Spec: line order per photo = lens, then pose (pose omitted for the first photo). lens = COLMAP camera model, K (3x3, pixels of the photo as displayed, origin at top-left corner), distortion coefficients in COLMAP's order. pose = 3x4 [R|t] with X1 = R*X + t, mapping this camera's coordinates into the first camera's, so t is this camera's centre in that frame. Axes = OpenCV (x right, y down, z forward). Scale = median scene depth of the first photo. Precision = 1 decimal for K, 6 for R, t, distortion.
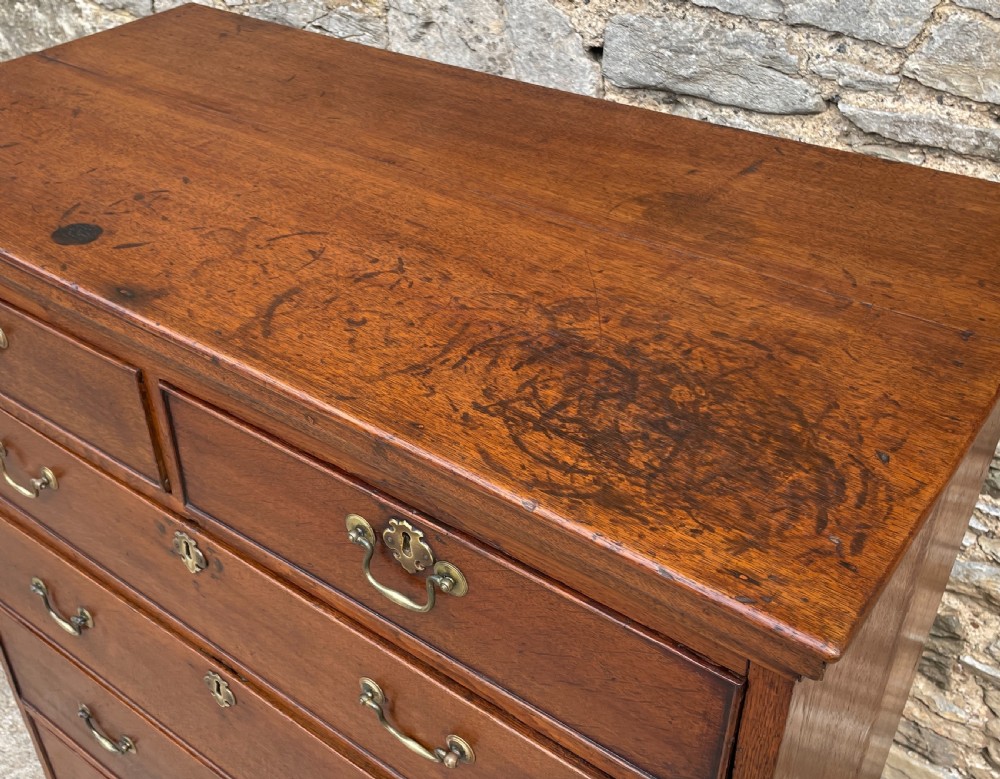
lens RADIAL K [[1061.6, 0, 428.3], [0, 1061.6, 382.1], [0, 0, 1]] dist [0.040681, 0.000000]
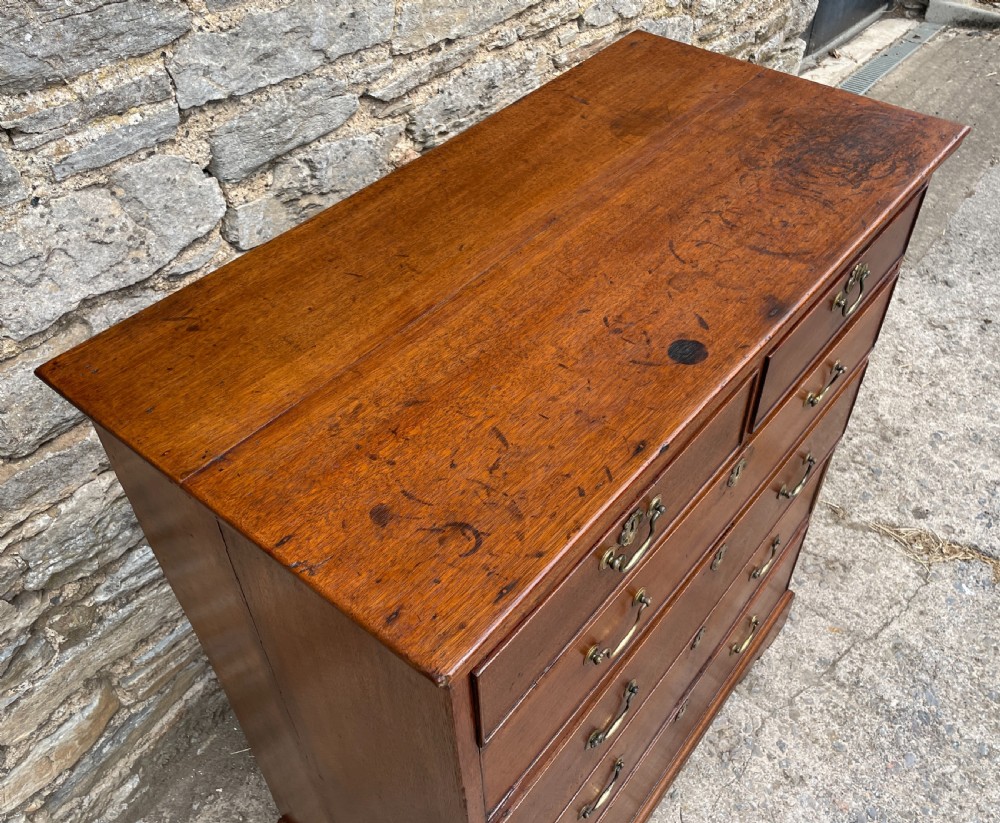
lens RADIAL K [[887.5, 0, 512.8], [0, 887.5, 391.8], [0, 0, 1]] dist [0.076729, -0.098878]
pose [[0.015580, -0.662636, 0.748780, -0.874195], [0.587725, 0.611912, 0.529286, -0.597717], [-0.808911, 0.431830, 0.398981, 0.586221]]
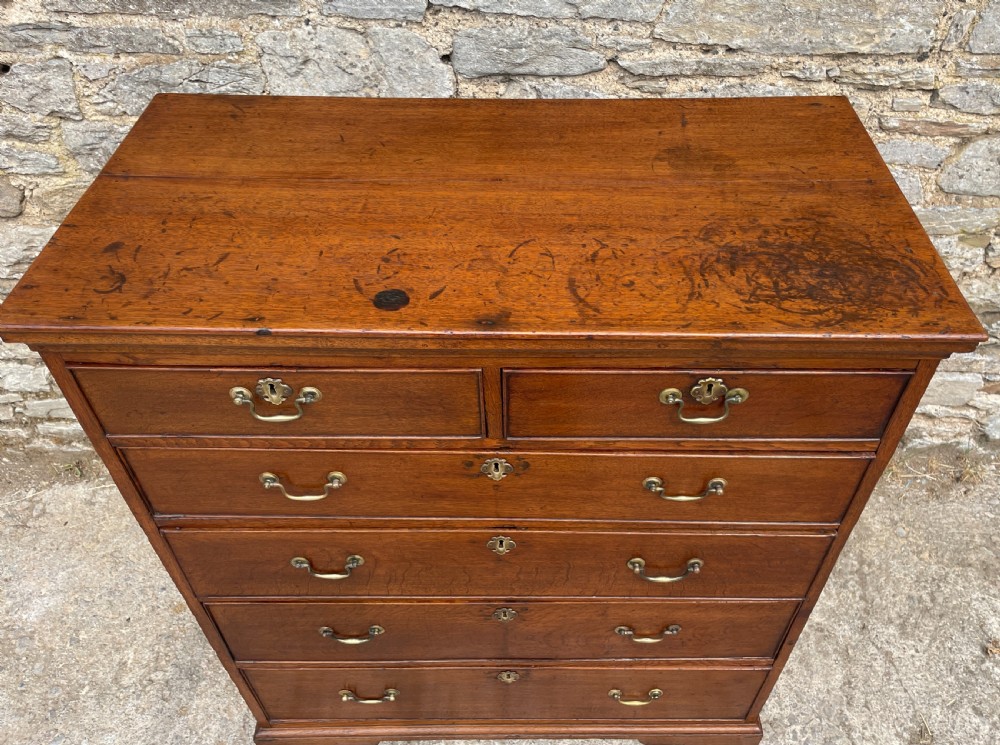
lens RADIAL K [[779.9, 0, 523.6], [0, 779.9, 360.8], [0, 0, 1]] dist [0.068917, -0.080290]
pose [[0.786826, -0.406728, 0.464196, -0.533516], [0.332459, 0.912999, 0.236441, -0.190635], [-0.519977, -0.031712, 0.853591, 0.025557]]
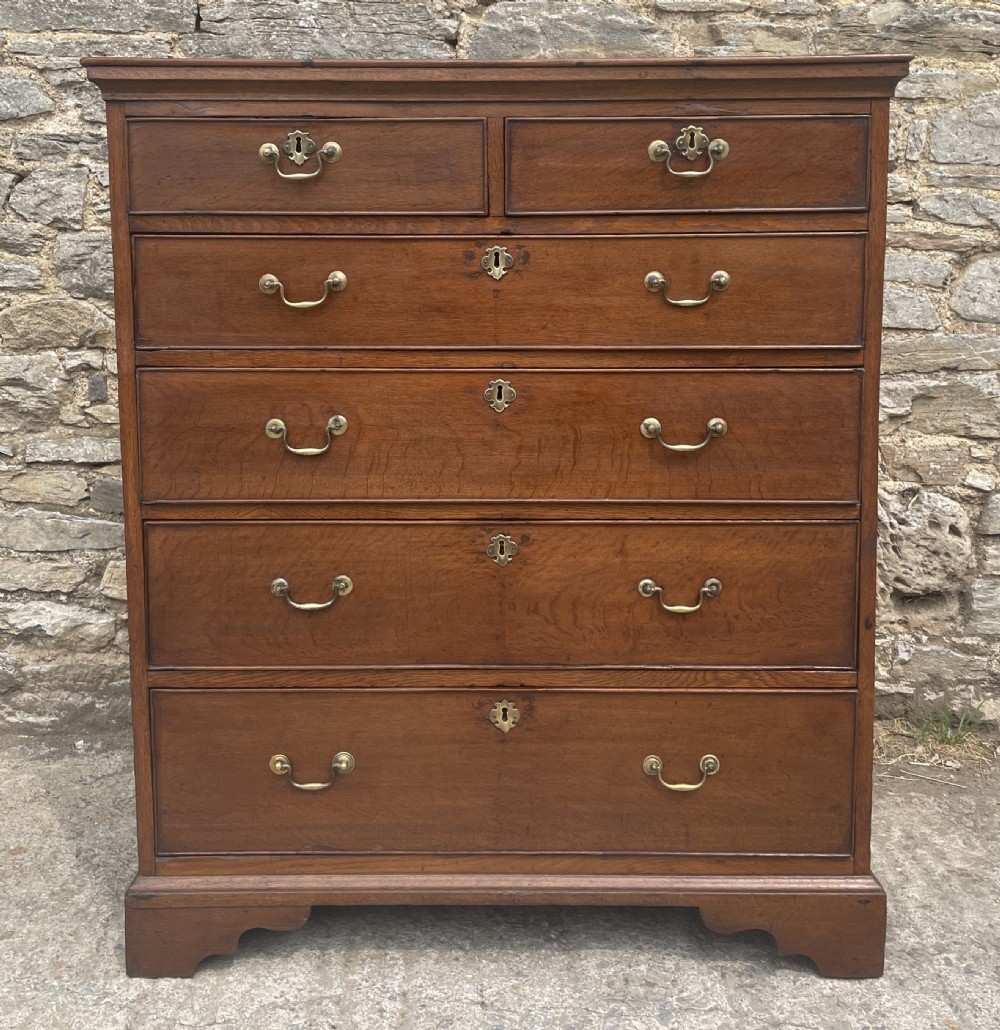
lens RADIAL K [[1152.5, 0, 475.2], [0, 1152.5, 405.5], [0, 0, 1]] dist [0.055108, 0.000000]
pose [[0.796389, -0.043206, 0.603240, -1.034948], [0.330857, 0.866076, -0.374762, 0.780884], [-0.506259, 0.498042, 0.704028, -0.041786]]
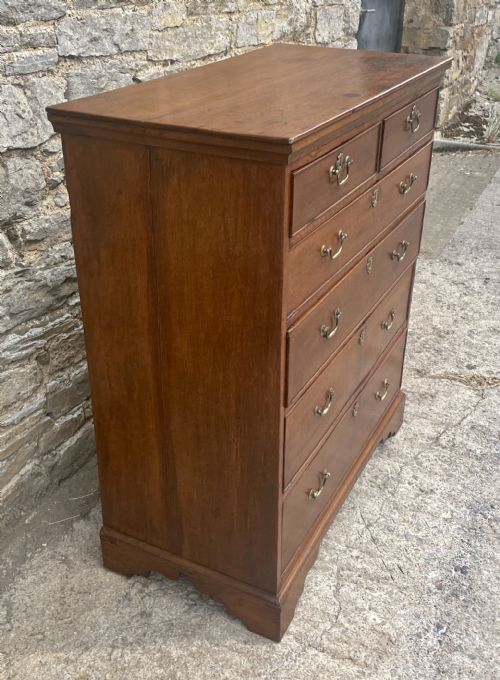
lens RADIAL K [[745.4, 0, 224.0], [0, 745.4, 316.0], [0, 0, 1]] dist [0.051264, 0.000000]
pose [[-0.153208, -0.422327, 0.893402, -1.685836], [0.576829, 0.695848, 0.427859, -0.568732], [-0.802369, 0.580892, 0.137000, 1.010013]]
